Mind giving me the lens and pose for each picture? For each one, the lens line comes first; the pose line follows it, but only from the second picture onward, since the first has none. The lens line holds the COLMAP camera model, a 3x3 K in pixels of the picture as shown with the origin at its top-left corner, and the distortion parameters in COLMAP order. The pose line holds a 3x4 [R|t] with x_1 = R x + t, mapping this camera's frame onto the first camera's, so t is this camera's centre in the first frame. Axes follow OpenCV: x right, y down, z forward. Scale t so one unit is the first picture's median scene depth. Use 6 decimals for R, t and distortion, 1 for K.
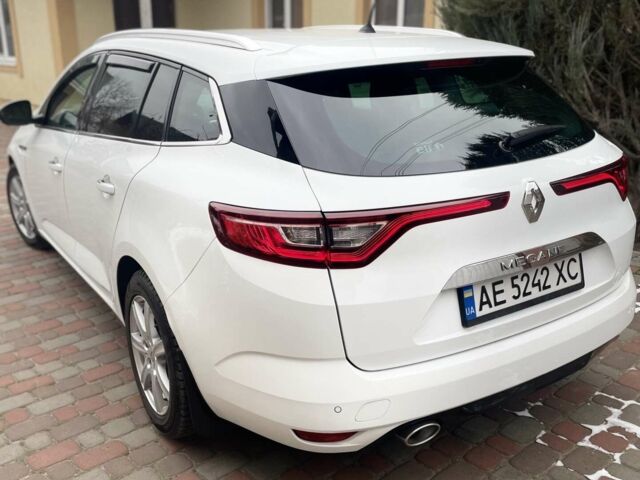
lens RADIAL K [[638.3, 0, 320.2], [0, 638.3, 236.1], [0, 0, 1]] dist [0.093941, 0.000000]
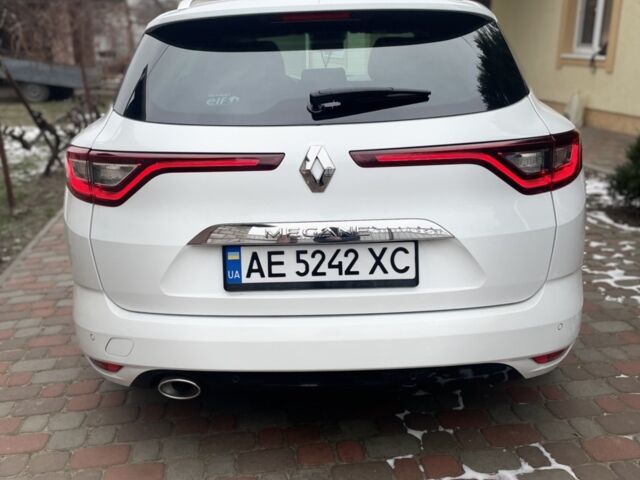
lens RADIAL K [[638.3, 0, 320.0], [0, 638.3, 237.7], [0, 0, 1]] dist [0.093941, 0.000000]
pose [[0.829112, 0.153642, -0.537557, 0.790102], [-0.154558, 0.987016, 0.043719, 0.001833], [0.537294, 0.046836, 0.842093, 0.257612]]
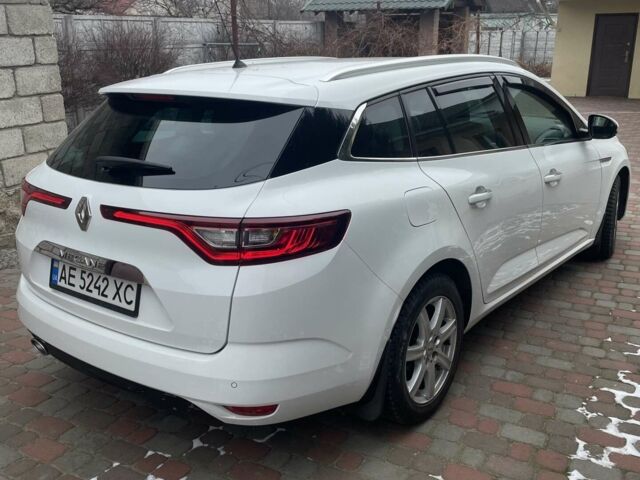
lens RADIAL K [[638.3, 0, 320.4], [0, 638.3, 245.6], [0, 0, 1]] dist [0.093941, 0.000000]
pose [[0.334137, 0.281366, -0.899547, 1.524797], [-0.283010, 0.940312, 0.188992, -0.337863], [0.899032, 0.191431, 0.393823, 0.900259]]
